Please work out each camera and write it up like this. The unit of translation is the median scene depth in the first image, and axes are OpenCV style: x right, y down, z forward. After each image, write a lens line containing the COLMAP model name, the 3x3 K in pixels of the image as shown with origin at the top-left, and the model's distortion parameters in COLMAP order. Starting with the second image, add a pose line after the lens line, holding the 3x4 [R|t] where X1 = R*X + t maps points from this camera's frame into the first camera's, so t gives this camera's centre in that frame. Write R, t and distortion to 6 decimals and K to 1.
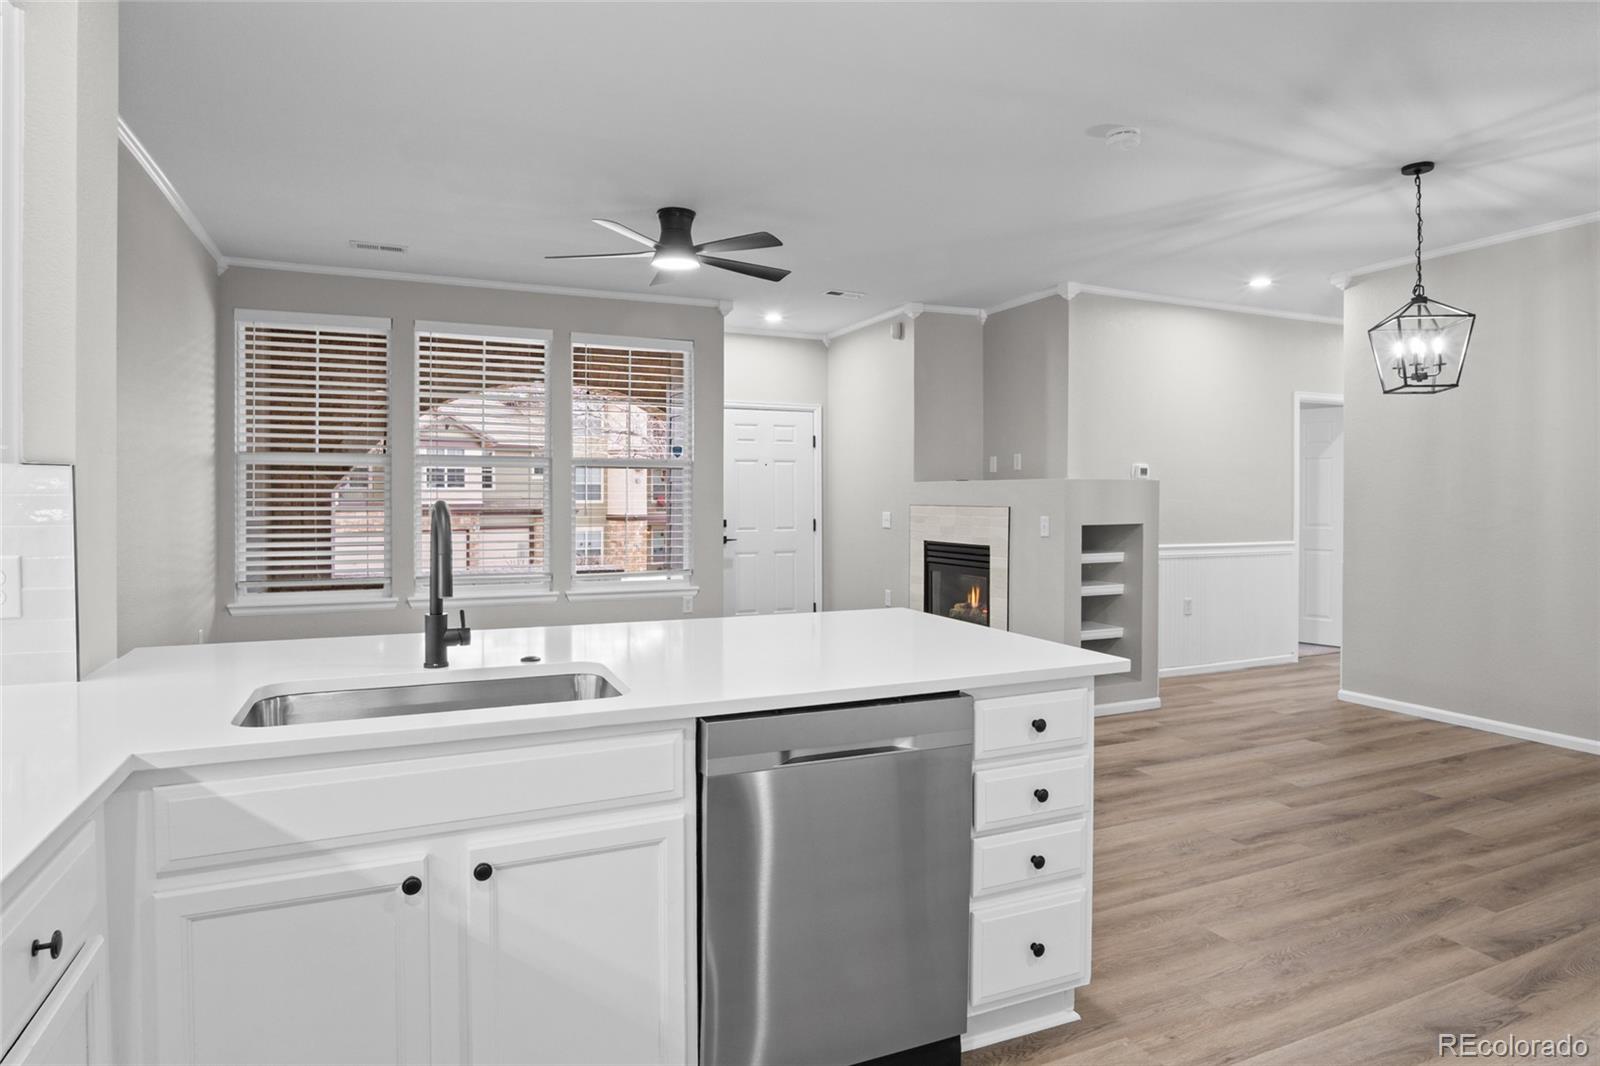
lens RADIAL K [[880.6, 0, 808.4], [0, 880.6, 500.4], [0, 0, 1]] dist [-0.031433, 0.005193]
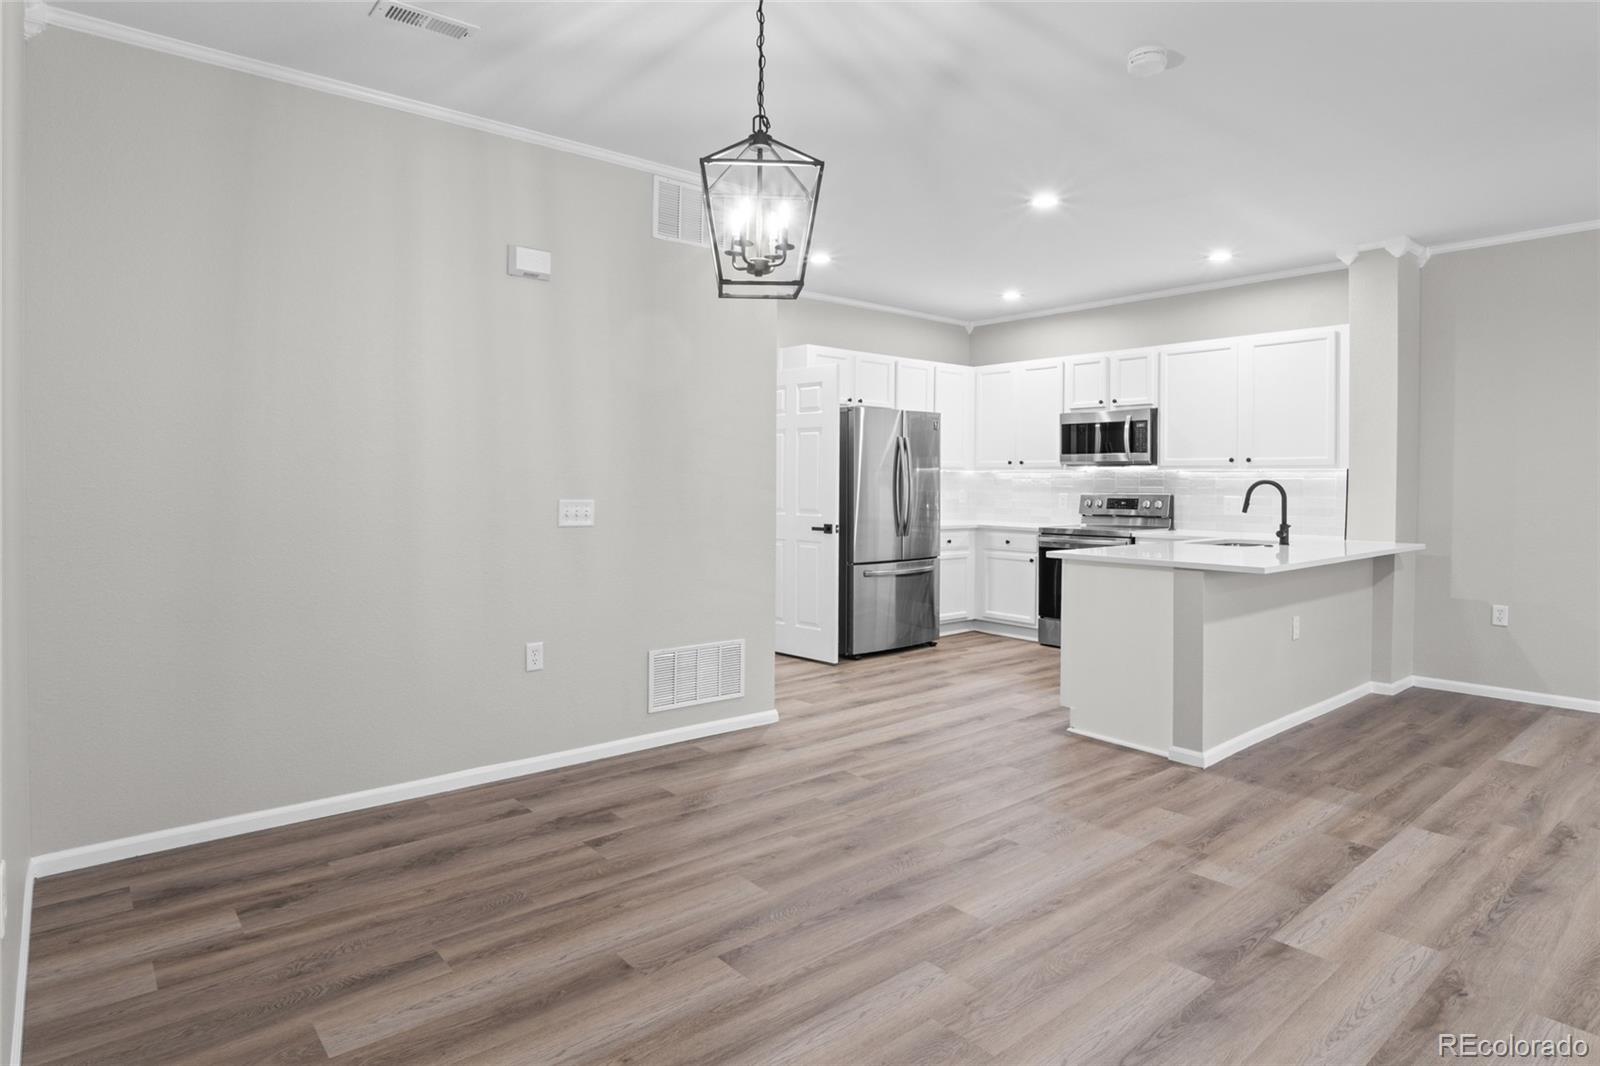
lens RADIAL K [[880.6, 0, 789.8], [0, 880.6, 498.4], [0, 0, 1]] dist [-0.031433, 0.005193]
pose [[-0.965363, -0.004526, -0.260870, 0.601698], [-0.010465, 0.999717, 0.021382, 0.005670], [0.260700, 0.023371, -0.965137, 1.138966]]
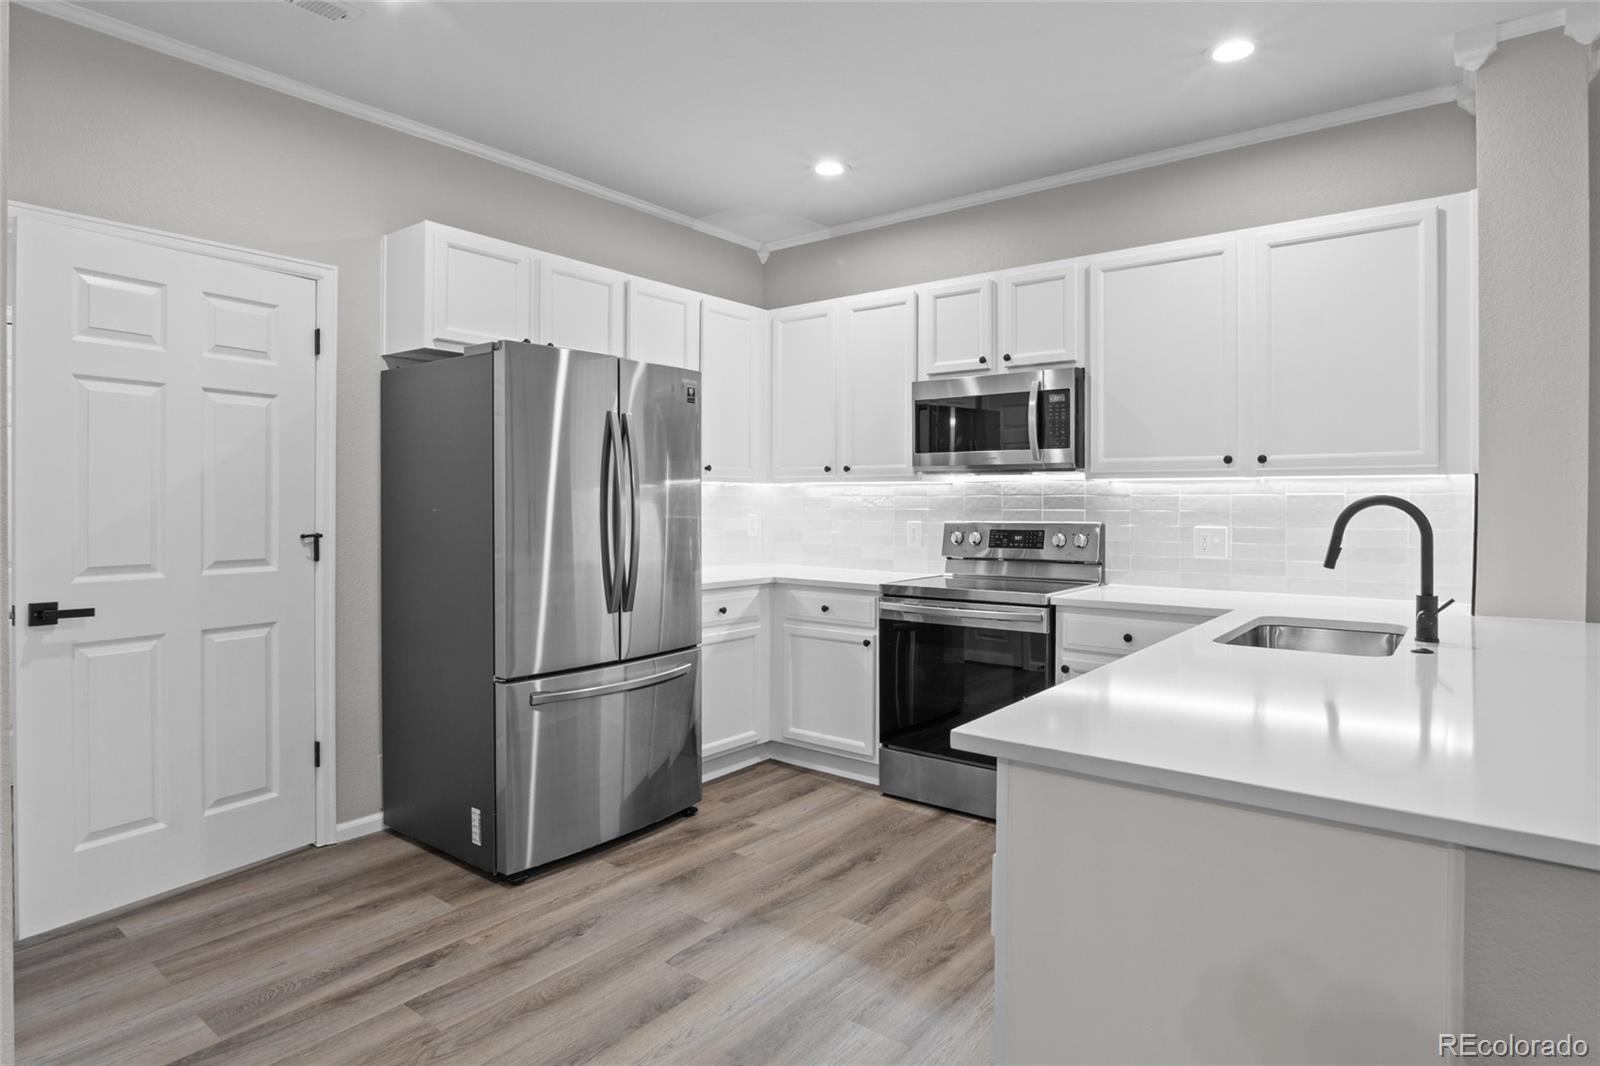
lens RADIAL K [[880.6, 0, 800.0], [0, 880.6, 514.5], [0, 0, 1]] dist [-0.031433, 0.005193]
pose [[-0.887642, 0.000282, -0.460534, 0.302745], [-0.008110, 0.999835, 0.016242, 0.004786], [0.460463, 0.018152, -0.887493, 0.602559]]
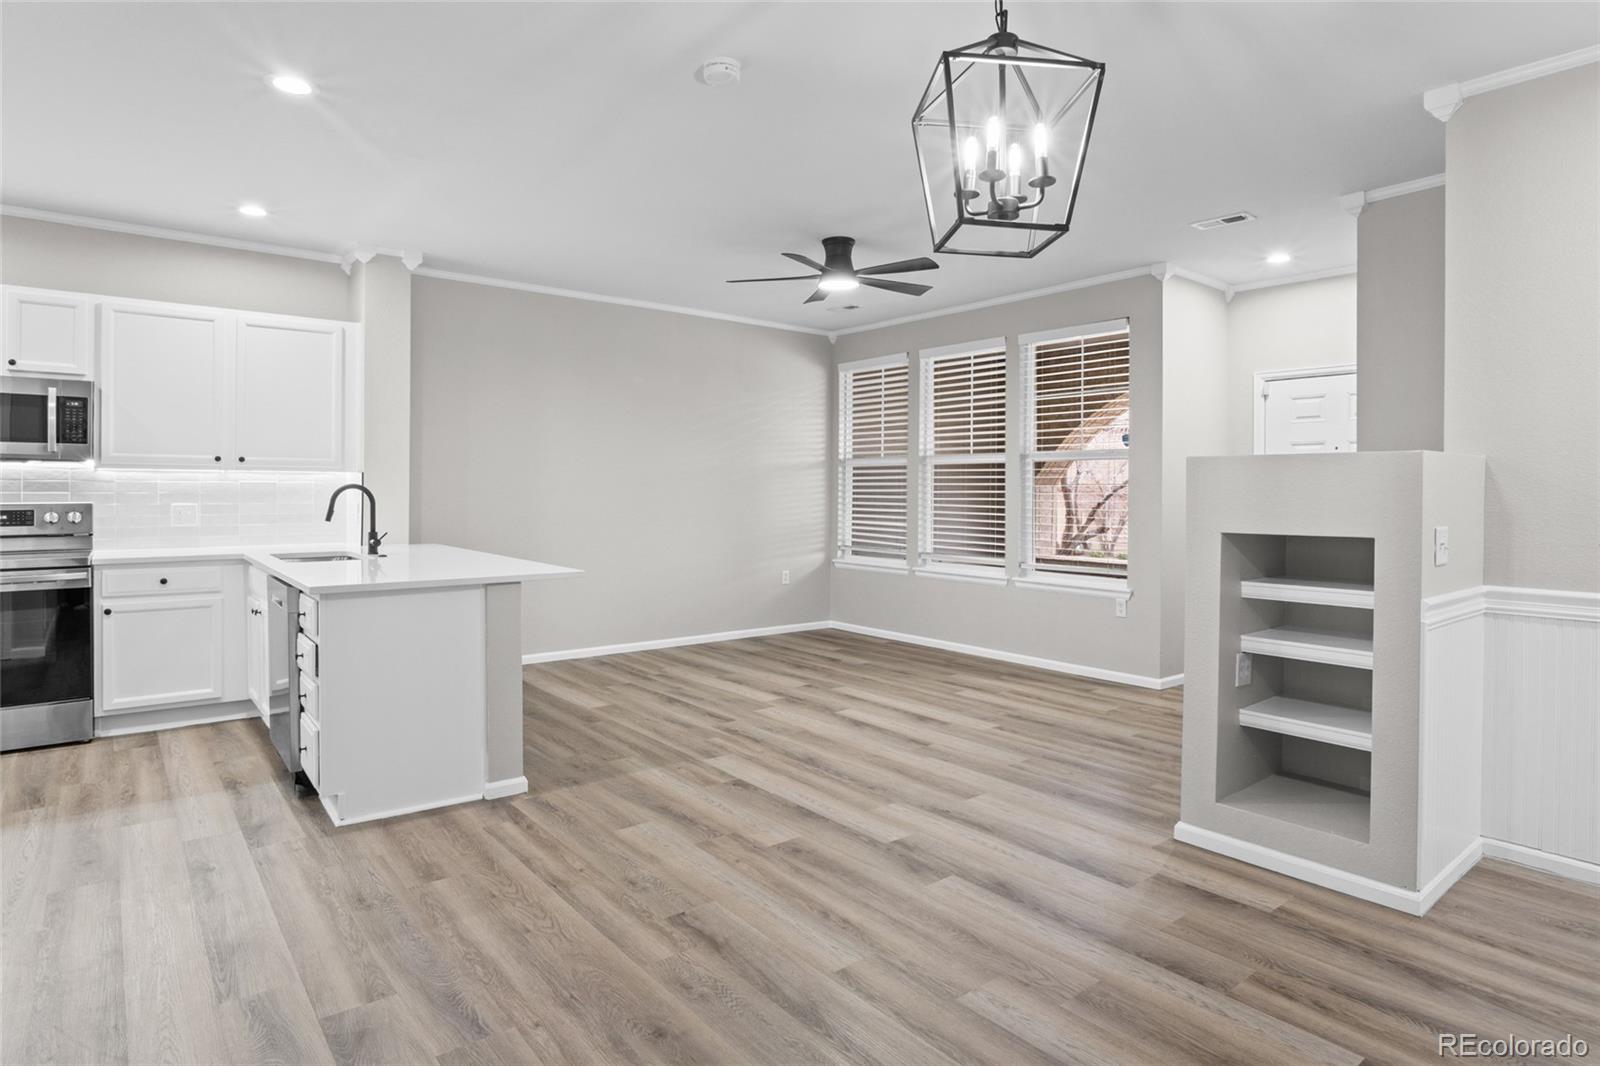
lens RADIAL K [[880.6, 0, 811.8], [0, 880.6, 492.7], [0, 0, 1]] dist [-0.031433, 0.005193]
pose [[0.261043, 0.002012, -0.965325, 0.804478], [-0.010489, 0.999945, -0.000752, 0.003930], [0.965270, 0.010321, 0.261049, 0.564611]]
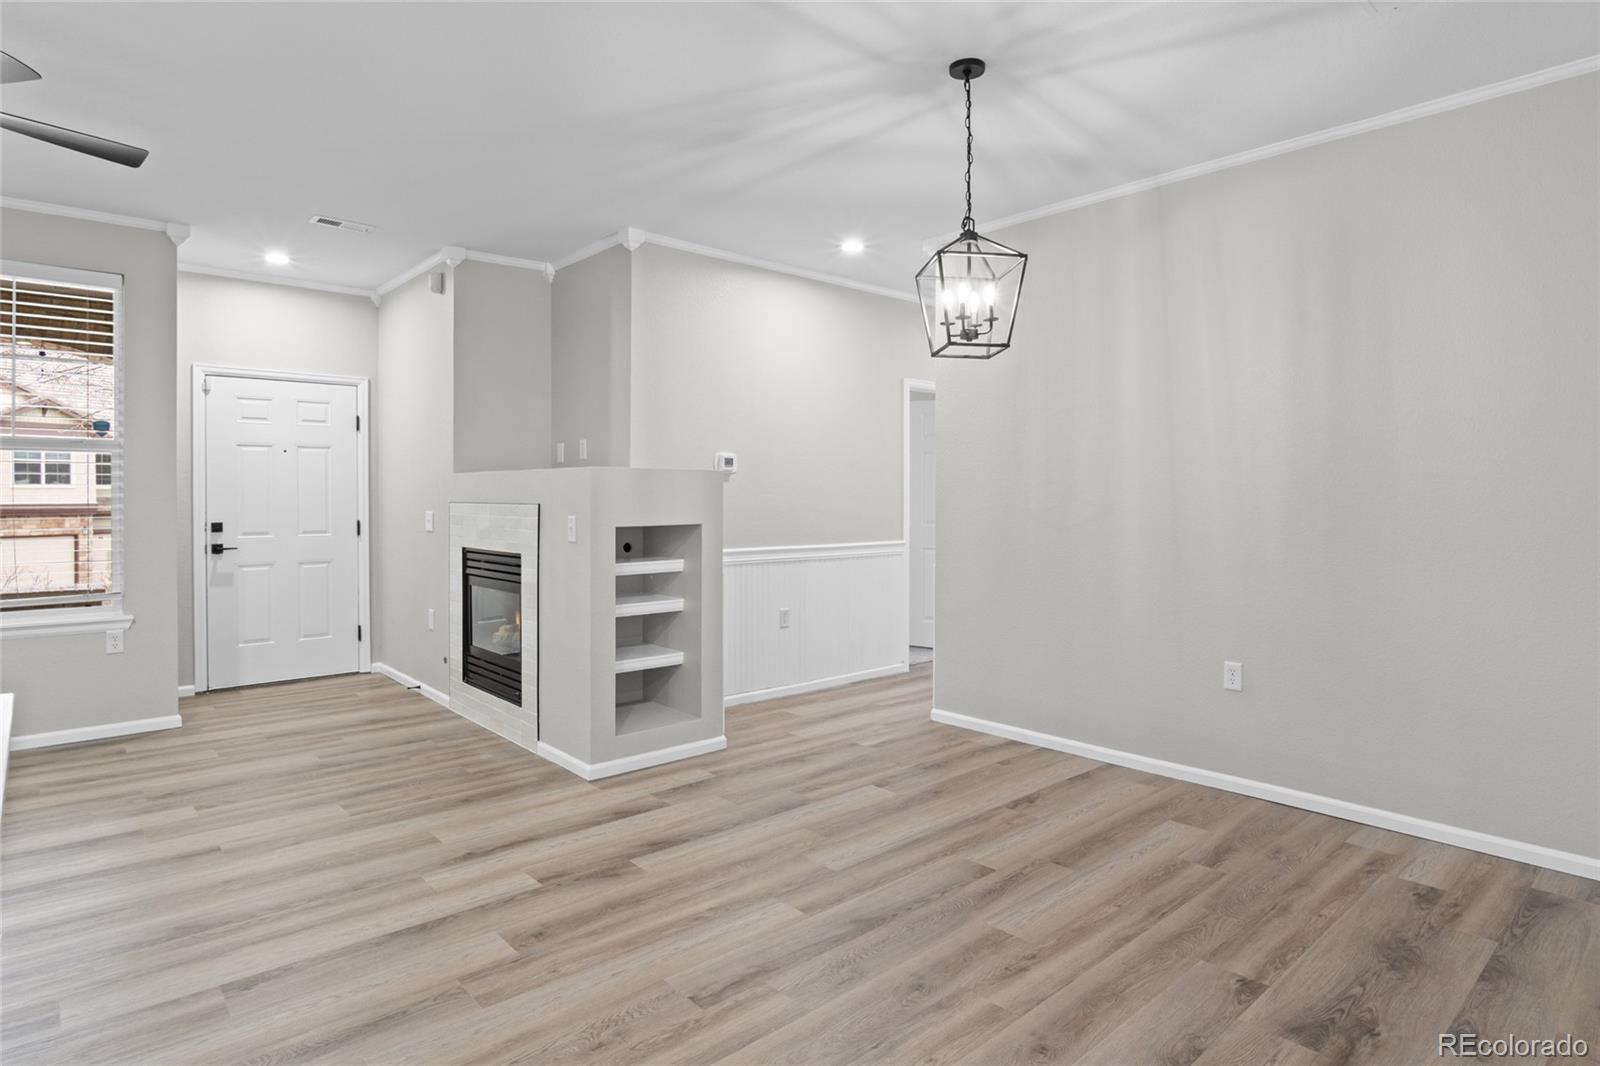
lens RADIAL K [[880.6, 0, 788.7], [0, 880.6, 495.8], [0, 0, 1]] dist [-0.031433, 0.005193]
pose [[0.956823, -0.003003, 0.290656, 0.228360], [0.003430, 0.999994, -0.000960, 0.001773], [-0.290652, 0.001916, 0.956827, 0.208269]]
